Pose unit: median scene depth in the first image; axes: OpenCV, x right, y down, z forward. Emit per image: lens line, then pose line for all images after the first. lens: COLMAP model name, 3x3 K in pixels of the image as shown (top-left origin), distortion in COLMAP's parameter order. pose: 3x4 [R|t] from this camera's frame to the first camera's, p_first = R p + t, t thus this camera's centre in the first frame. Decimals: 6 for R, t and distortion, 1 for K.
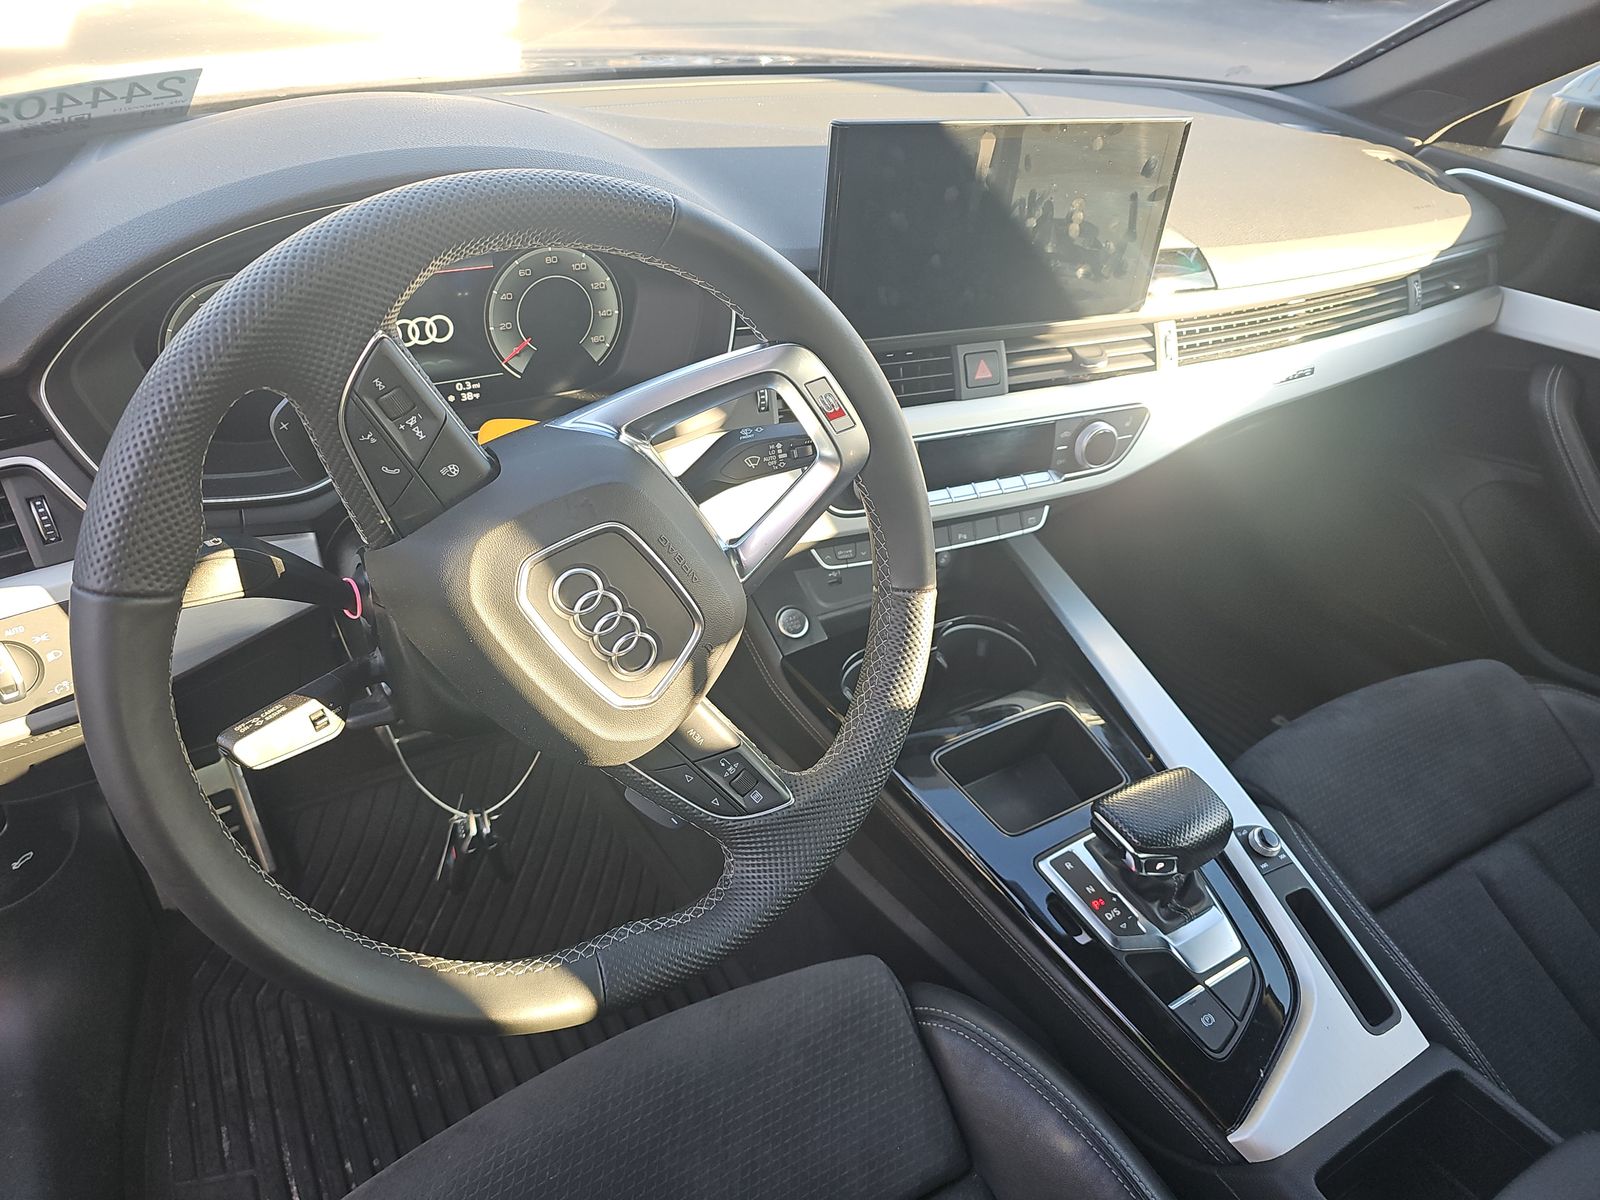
lens RADIAL K [[1051.3, 0, 795.3], [0, 1051.3, 605.2], [0, 0, 1]] dist [0.060889, -0.055624]
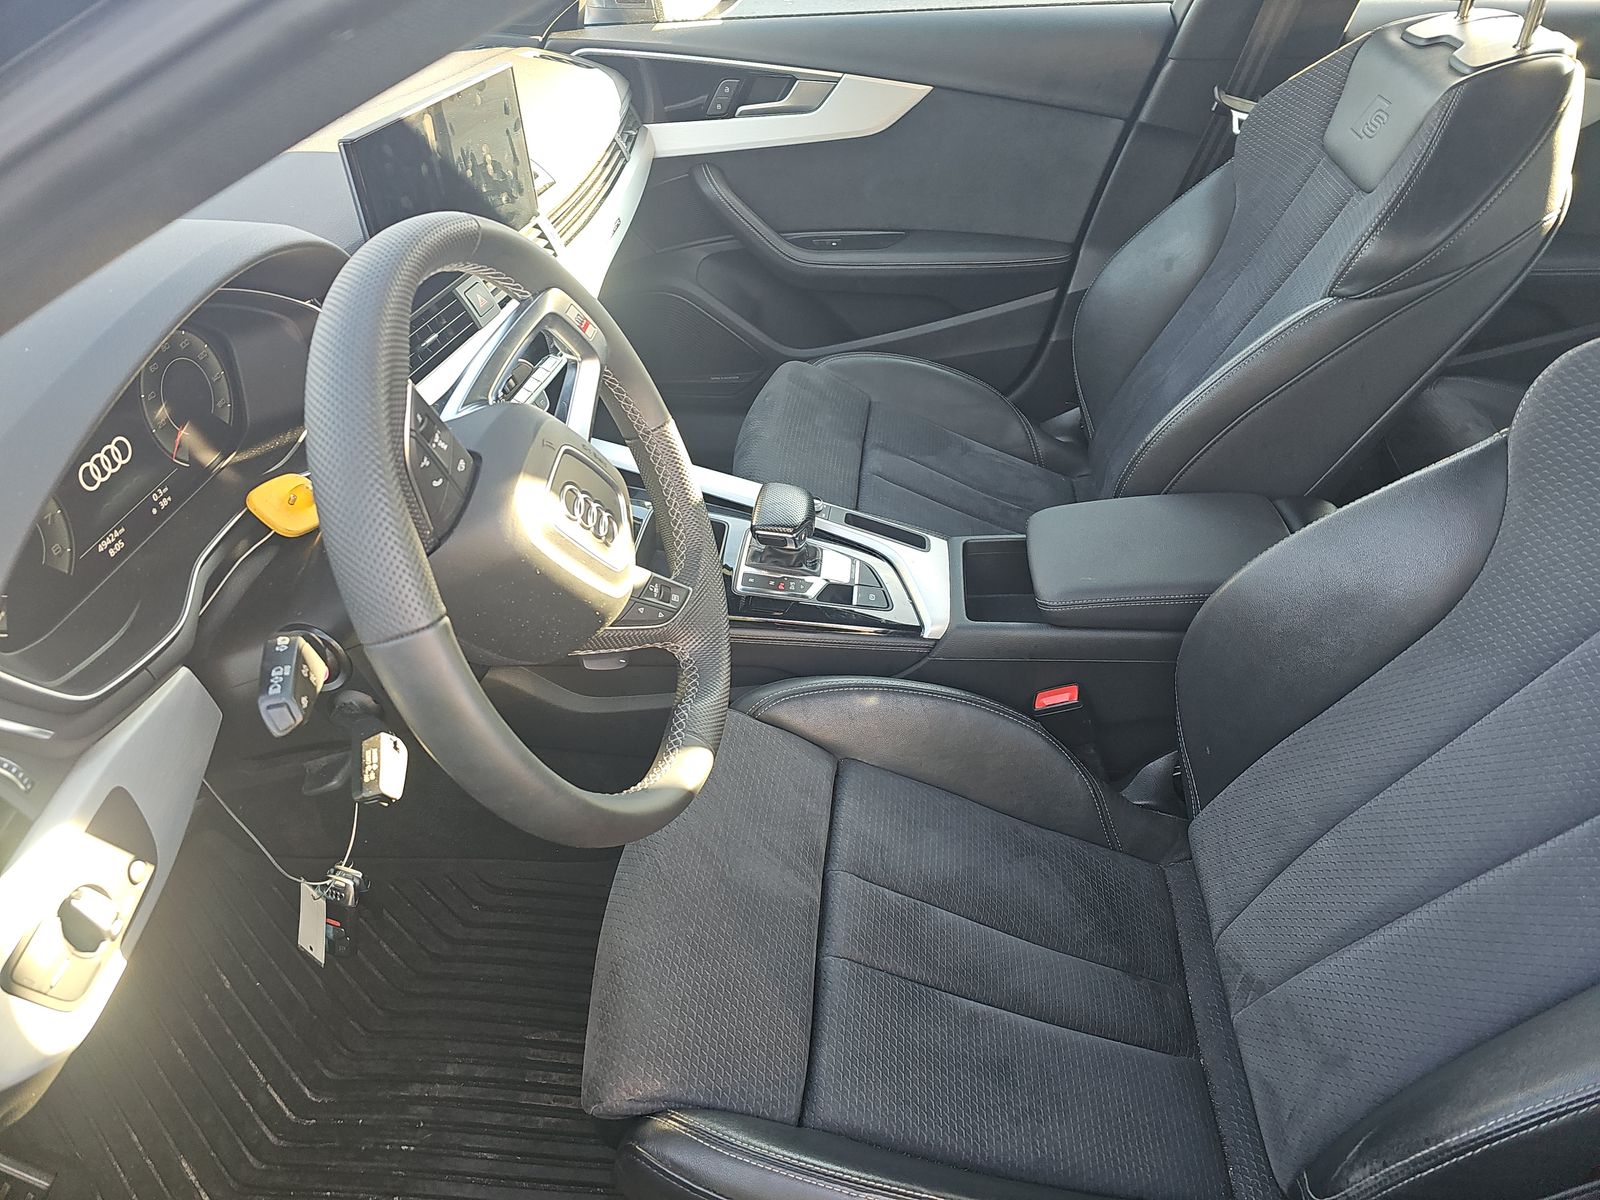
lens RADIAL K [[1051.3, 0, 795.3], [0, 1051.3, 605.2], [0, 0, 1]] dist [0.060889, -0.055624]
pose [[0.593451, -0.553518, 0.584323, -0.582109], [0.507973, 0.820709, 0.261534, -0.074119], [-0.624323, 0.141613, 0.768223, -0.144995]]
